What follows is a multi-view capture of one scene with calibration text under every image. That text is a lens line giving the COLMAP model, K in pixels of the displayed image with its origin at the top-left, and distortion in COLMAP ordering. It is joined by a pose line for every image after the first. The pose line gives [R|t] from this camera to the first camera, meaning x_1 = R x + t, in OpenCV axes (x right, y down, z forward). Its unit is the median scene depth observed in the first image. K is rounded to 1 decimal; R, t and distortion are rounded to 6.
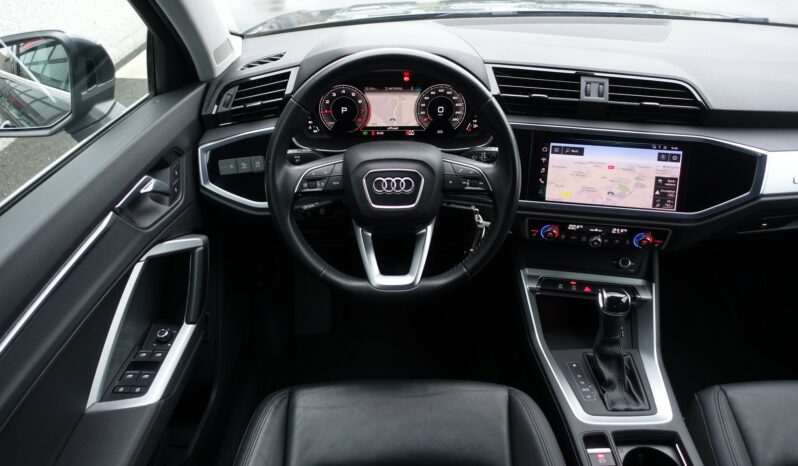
lens RADIAL K [[541.3, 0, 400.7], [0, 541.3, 228.5], [0, 0, 1]] dist [-0.010781, 0.001683]
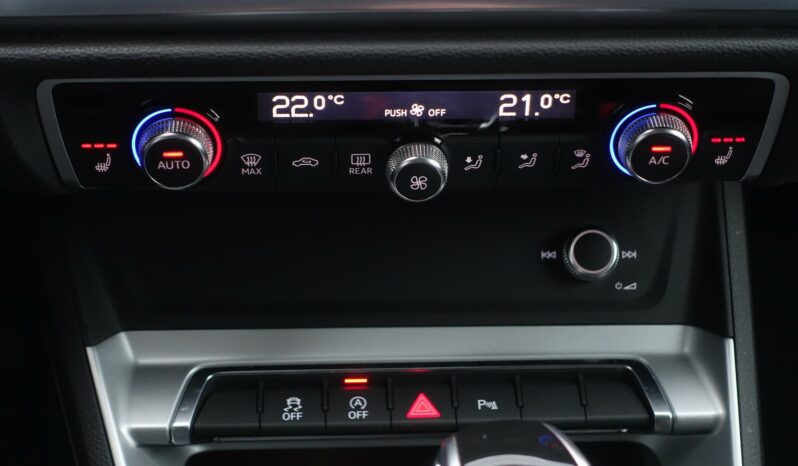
lens RADIAL K [[1515.2, 0, 403.3], [0, 1515.2, 230.6], [0, 0, 1]] dist [-0.120528, 0.000000]
pose [[0.976717, -0.109863, 0.184269, 0.272005], [0.095110, 0.991649, 0.087099, -0.002233], [-0.192299, -0.067545, 0.979009, 0.513759]]
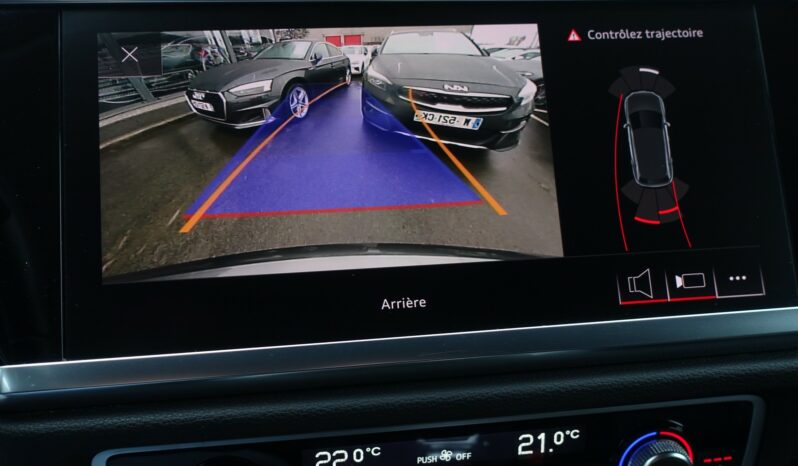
lens RADIAL K [[929.8, 0, 398.8], [0, 929.8, 232.5], [0, 0, 1]] dist [-0.018602, 0.000000]
pose [[0.946069, -0.096939, 0.309122, 0.258453], [0.174679, 0.956235, -0.234736, 0.001432], [-0.272838, 0.276073, 0.921598, 0.694603]]
